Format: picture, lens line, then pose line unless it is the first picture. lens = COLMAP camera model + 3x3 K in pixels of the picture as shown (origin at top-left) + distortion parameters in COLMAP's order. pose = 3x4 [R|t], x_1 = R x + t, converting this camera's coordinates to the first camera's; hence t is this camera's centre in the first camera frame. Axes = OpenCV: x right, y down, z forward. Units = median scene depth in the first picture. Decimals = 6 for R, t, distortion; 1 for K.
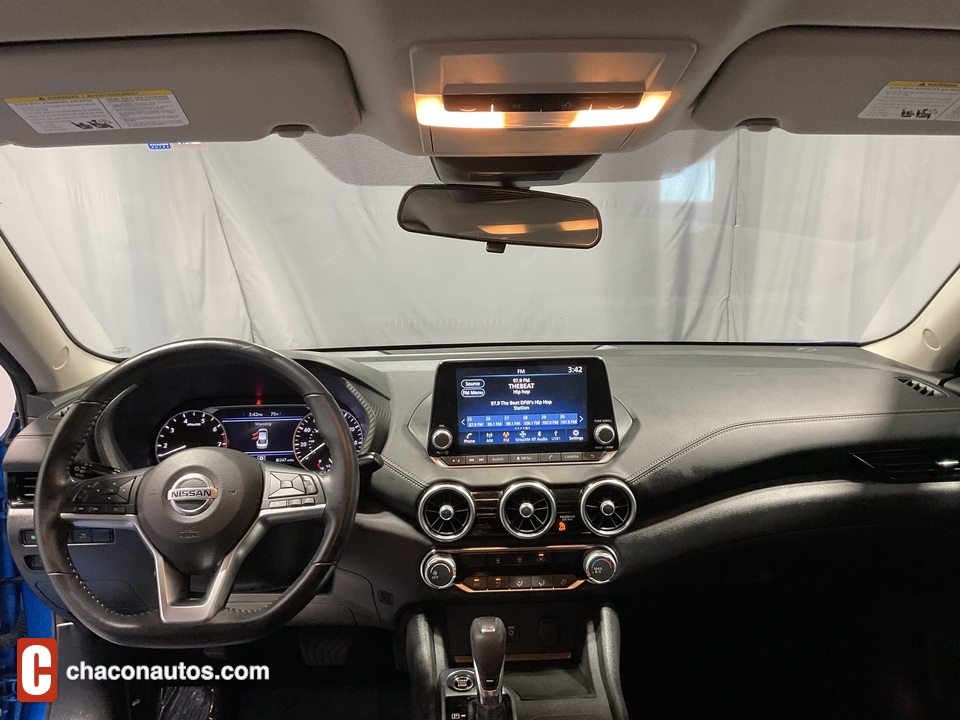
lens RADIAL K [[784.7, 0, 477.4], [0, 784.7, 361.4], [0, 0, 1]] dist [0.100766, -0.199451]
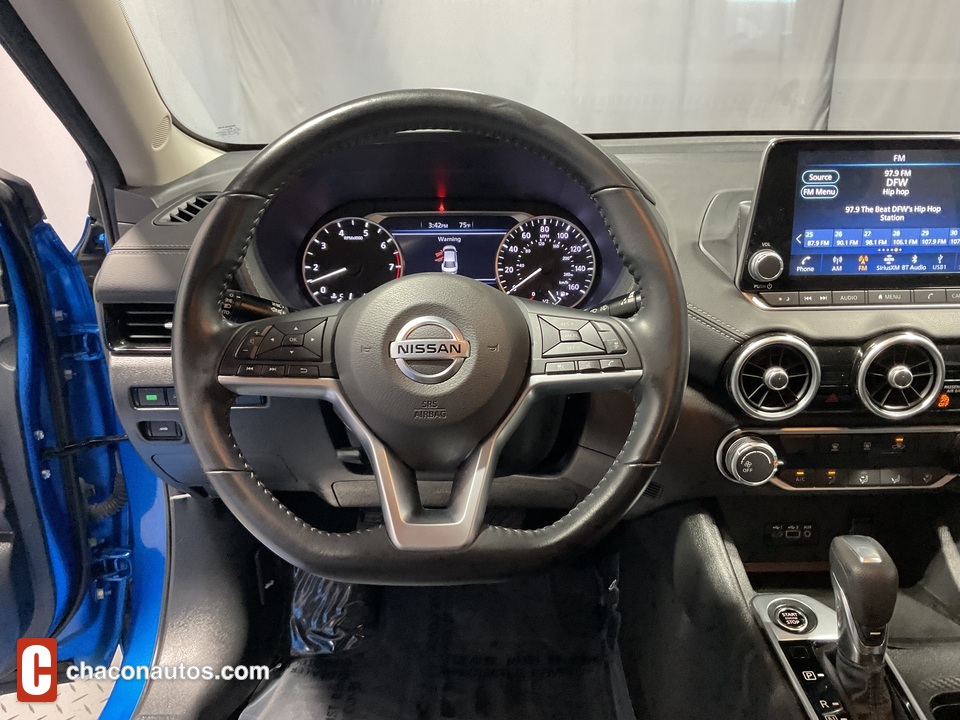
lens RADIAL K [[784.7, 0, 477.4], [0, 784.7, 361.4], [0, 0, 1]] dist [0.100766, -0.199451]
pose [[0.999547, 0.018058, -0.024065, -0.261238], [-0.012287, 0.975112, 0.221372, 0.034808], [0.027464, -0.220976, 0.974893, 0.343794]]
